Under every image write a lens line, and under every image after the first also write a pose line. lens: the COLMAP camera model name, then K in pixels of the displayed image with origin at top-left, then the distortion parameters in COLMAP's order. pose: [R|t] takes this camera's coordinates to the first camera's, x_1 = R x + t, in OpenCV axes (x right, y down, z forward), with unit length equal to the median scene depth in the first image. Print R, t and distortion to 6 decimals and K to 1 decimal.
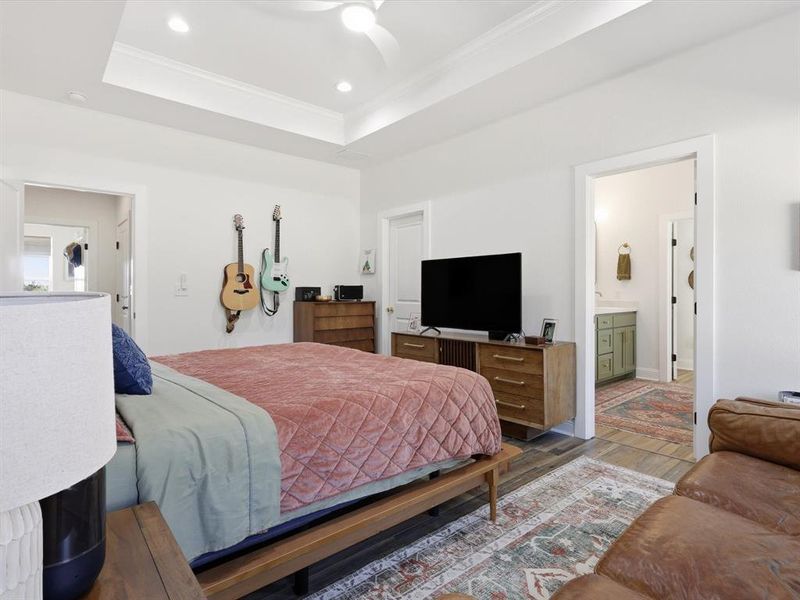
lens RADIAL K [[418.3, 0, 404.8], [0, 418.3, 288.7], [0, 0, 1]] dist [0.000672, 0.000678]
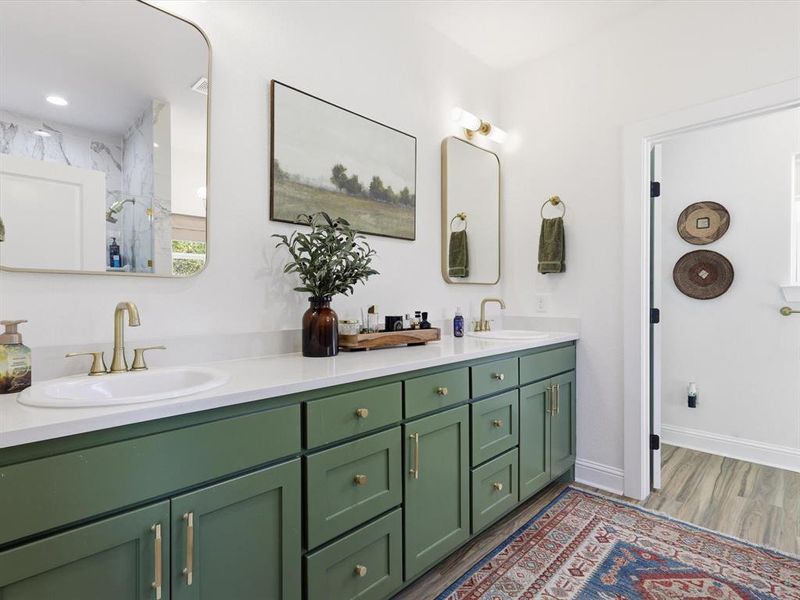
lens RADIAL K [[418.3, 0, 399.4], [0, 418.3, 299.4], [0, 0, 1]] dist [0.000672, 0.000678]
pose [[0.996020, -0.004033, 0.089035, 0.318176], [0.002966, 0.999922, 0.012115, 0.002615], [-0.089077, -0.011803, 0.995955, 0.557595]]
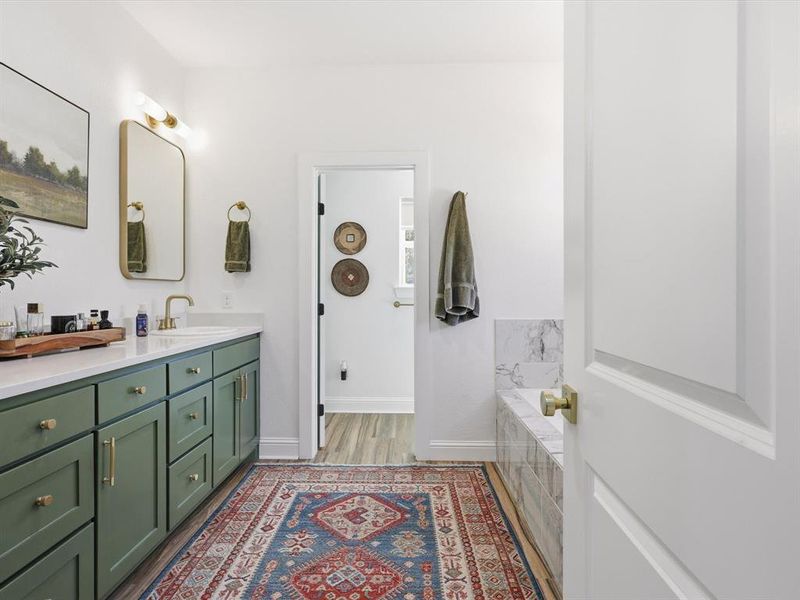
lens RADIAL K [[418.3, 0, 401.6], [0, 418.3, 293.2], [0, 0, 1]] dist [0.000672, 0.000678]
pose [[0.661178, 0.001271, 0.750228, 0.279909], [-0.004864, 0.999985, 0.002592, 0.002702], [-0.750213, -0.005363, 0.661174, 0.525729]]
